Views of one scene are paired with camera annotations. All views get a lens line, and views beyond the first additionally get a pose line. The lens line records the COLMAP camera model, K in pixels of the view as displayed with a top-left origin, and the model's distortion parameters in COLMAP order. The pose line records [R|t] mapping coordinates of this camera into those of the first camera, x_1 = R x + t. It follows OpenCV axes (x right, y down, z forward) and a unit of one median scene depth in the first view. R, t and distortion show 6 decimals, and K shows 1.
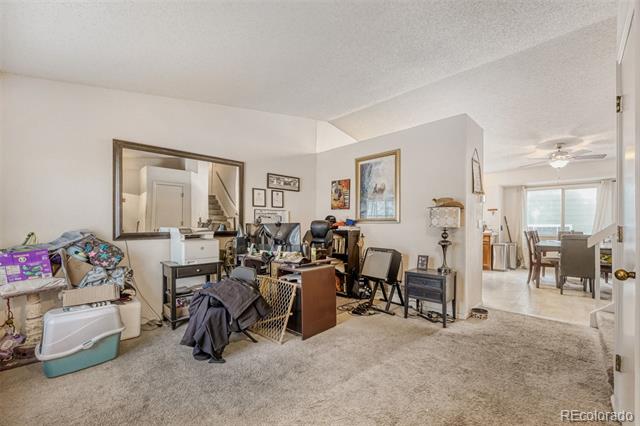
lens RADIAL K [[262.9, 0, 318.0], [0, 262.9, 218.0], [0, 0, 1]] dist [-0.018618, -0.000234]
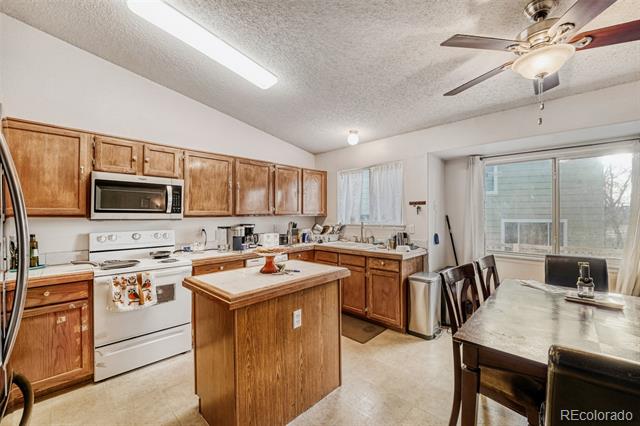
lens RADIAL K [[262.9, 0, 321.3], [0, 262.9, 211.5], [0, 0, 1]] dist [-0.018618, -0.000234]
pose [[0.999744, -0.011523, 0.019488, 0.475093], [0.011583, 0.999928, -0.002993, -0.016041], [-0.019452, 0.003218, 0.999806, 0.497317]]
